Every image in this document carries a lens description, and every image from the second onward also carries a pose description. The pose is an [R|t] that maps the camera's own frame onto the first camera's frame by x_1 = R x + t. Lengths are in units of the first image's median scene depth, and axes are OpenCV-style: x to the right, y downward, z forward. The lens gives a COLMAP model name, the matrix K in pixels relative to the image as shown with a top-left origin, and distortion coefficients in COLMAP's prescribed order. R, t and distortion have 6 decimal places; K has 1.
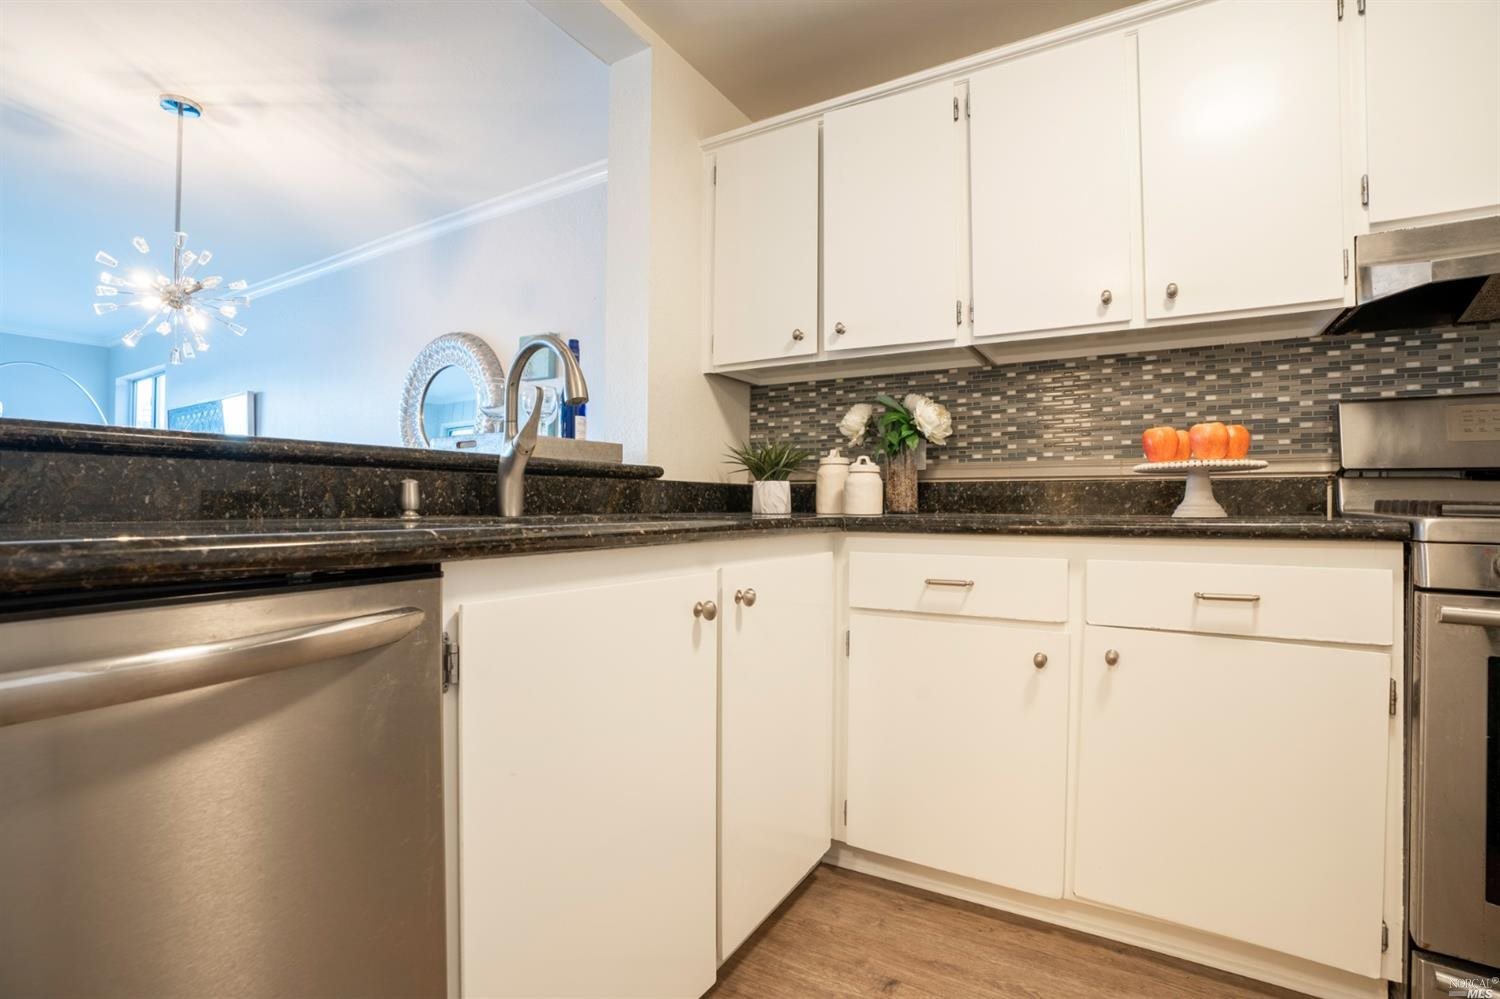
lens RADIAL K [[690.0, 0, 751.8], [0, 690.0, 496.0], [0, 0, 1]] dist [-0.076362, 0.030186]
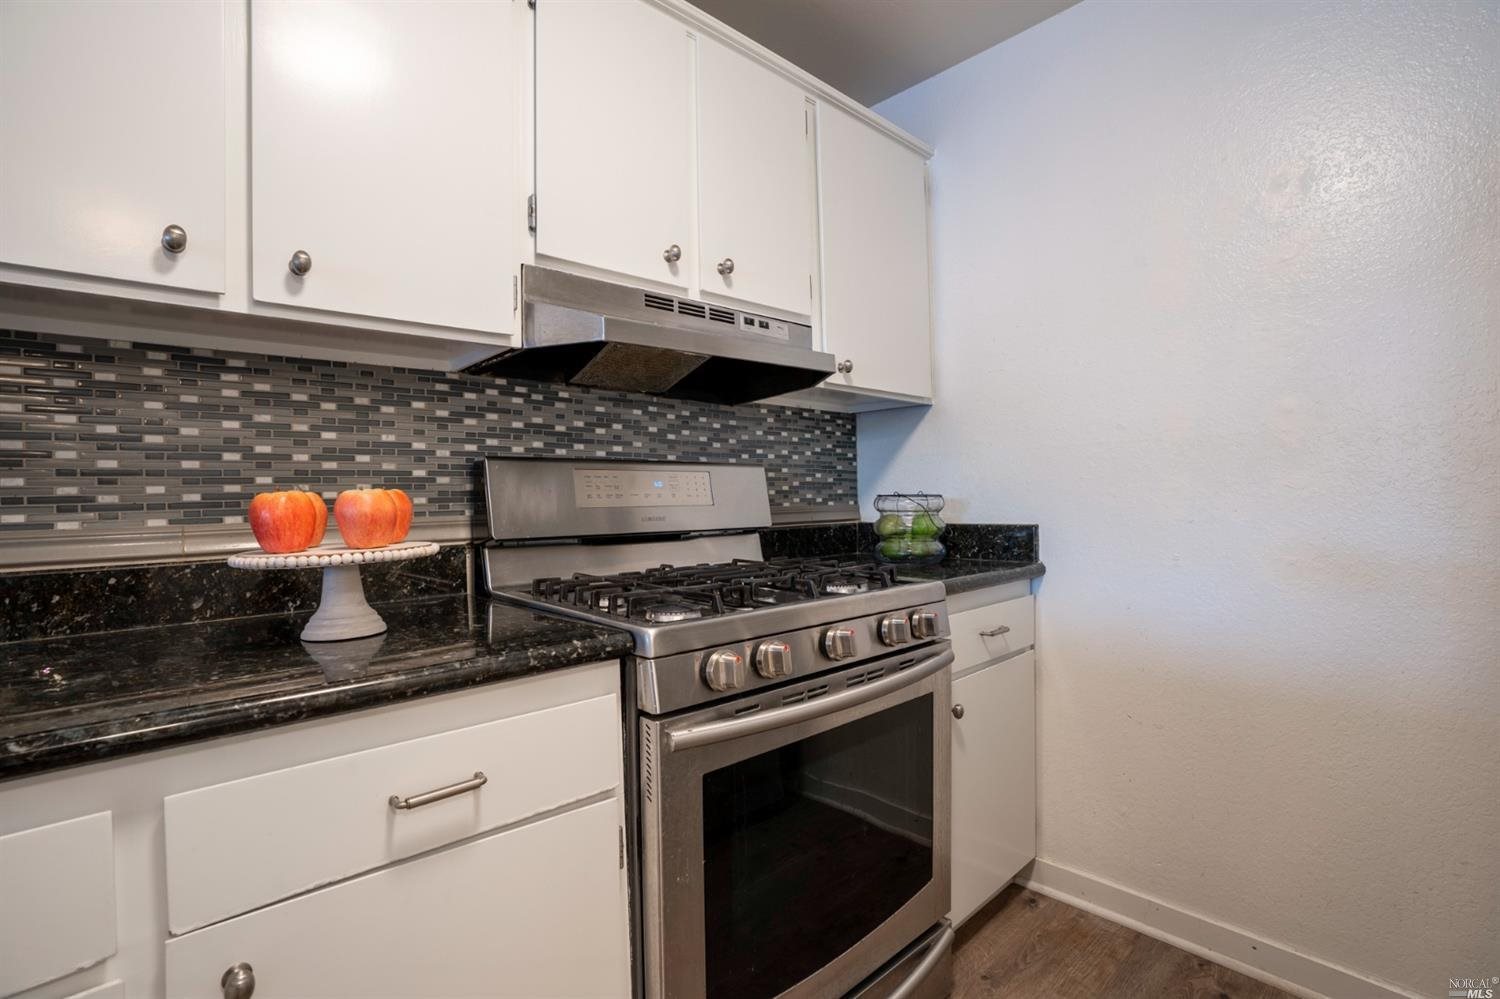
lens RADIAL K [[690.0, 0, 751.8], [0, 690.0, 496.0], [0, 0, 1]] dist [-0.076362, 0.030186]
pose [[0.283264, -0.008403, 0.959005, 0.137353], [0.012639, 0.999907, 0.005028, -0.079081], [-0.958959, 0.010697, 0.283344, 0.368261]]
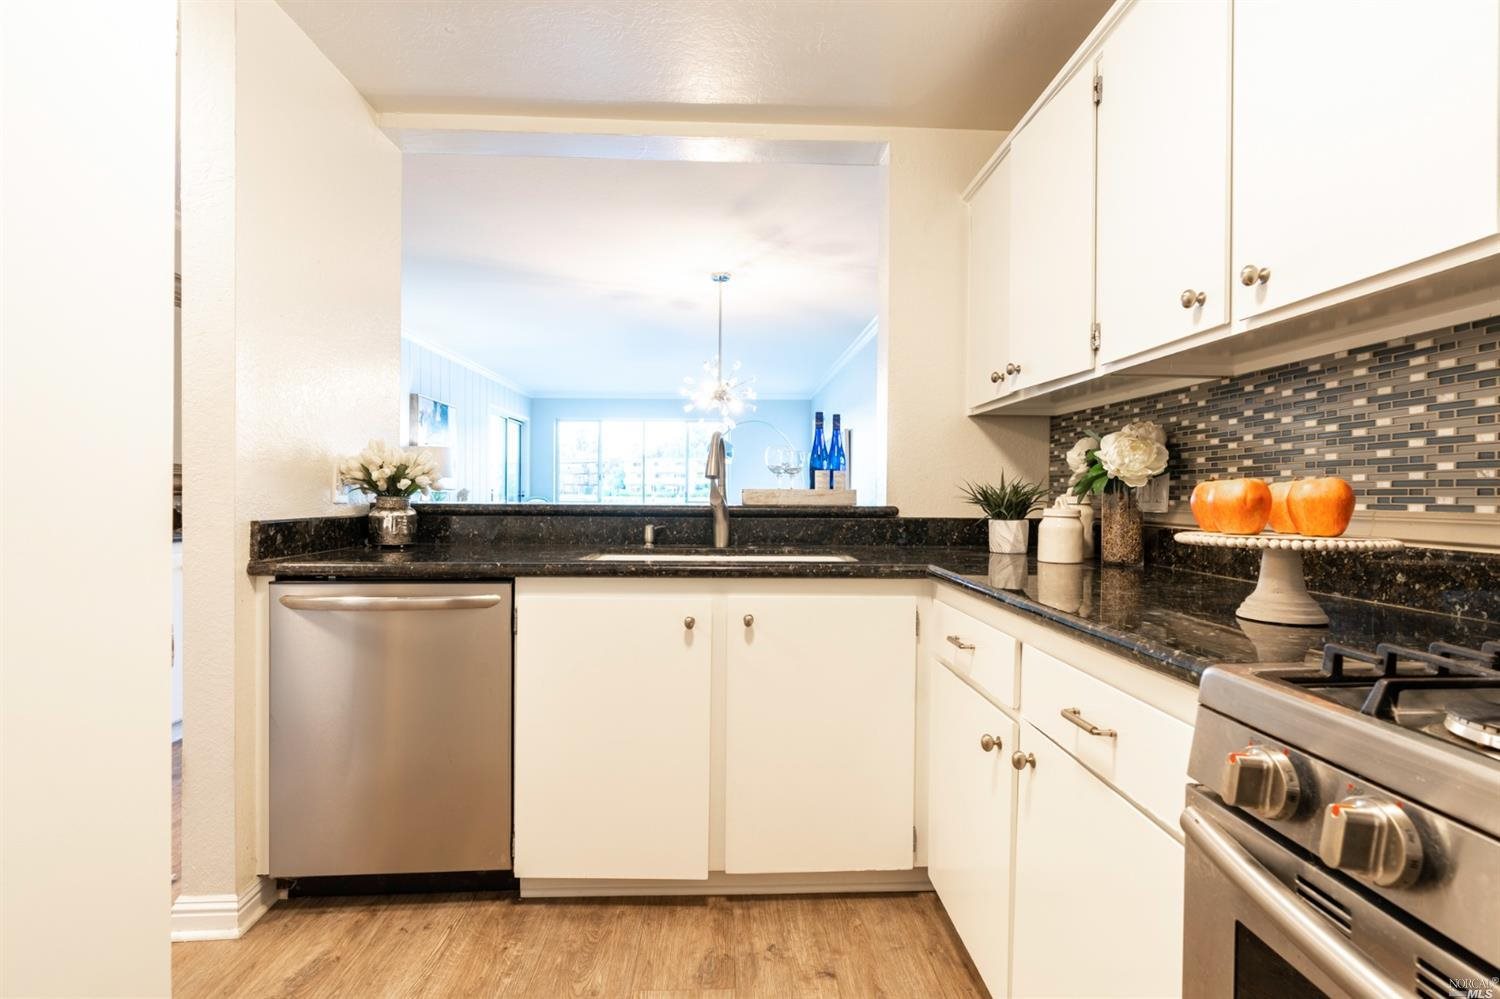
lens RADIAL K [[681.0, 0, 752.5], [0, 681.0, 496.5], [0, 0, 1]] dist [-0.002384, -0.000036]
pose [[0.545807, 0.005877, -0.837890, 0.773919], [0.003343, 0.999952, 0.009192, -0.077718], [0.837904, -0.007818, 0.545761, 0.170694]]
